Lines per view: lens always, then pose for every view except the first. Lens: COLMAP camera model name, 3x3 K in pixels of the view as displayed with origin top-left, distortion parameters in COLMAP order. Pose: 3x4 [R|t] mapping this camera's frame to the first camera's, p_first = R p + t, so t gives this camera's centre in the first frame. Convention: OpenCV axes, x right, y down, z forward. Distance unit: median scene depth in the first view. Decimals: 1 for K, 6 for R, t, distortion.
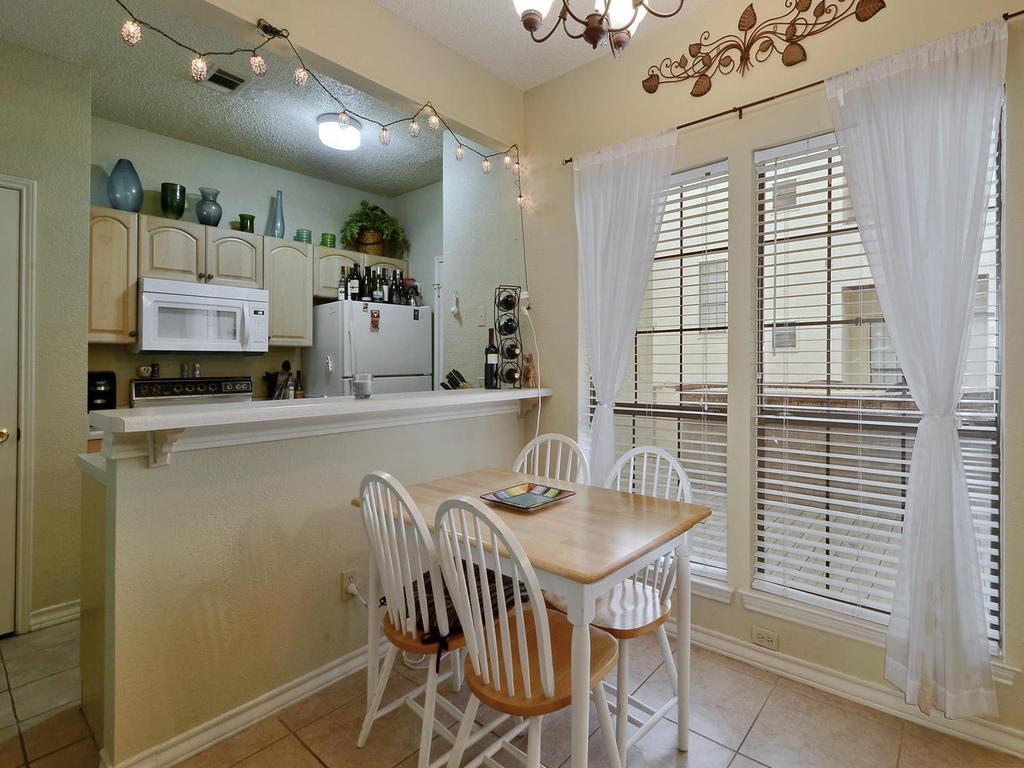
lens RADIAL K [[494.9, 0, 519.2], [0, 494.9, 366.2], [0, 0, 1]] dist [0.000783, -0.000924]
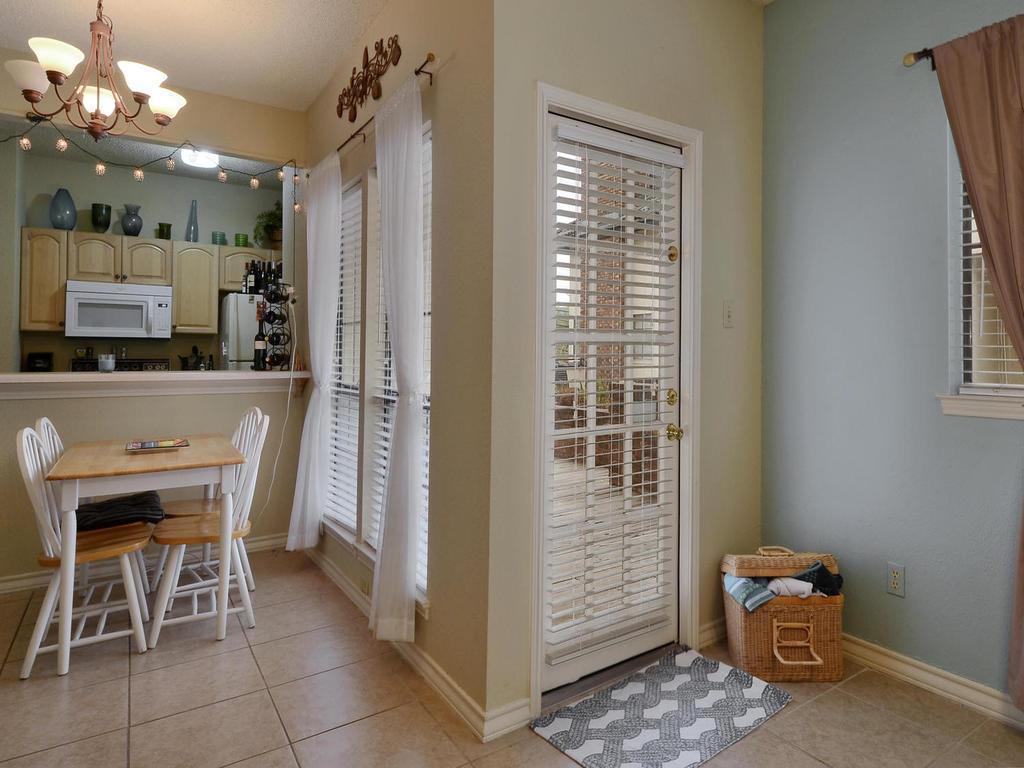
lens RADIAL K [[621.7, 0, 521.7], [0, 621.7, 372.3], [0, 0, 1]] dist [0.037249, -0.005864]
pose [[0.943748, 0.021661, -0.329955, 0.850346], [-0.014393, 0.999597, 0.024453, 0.004329], [0.330352, -0.018328, 0.943680, -0.171135]]
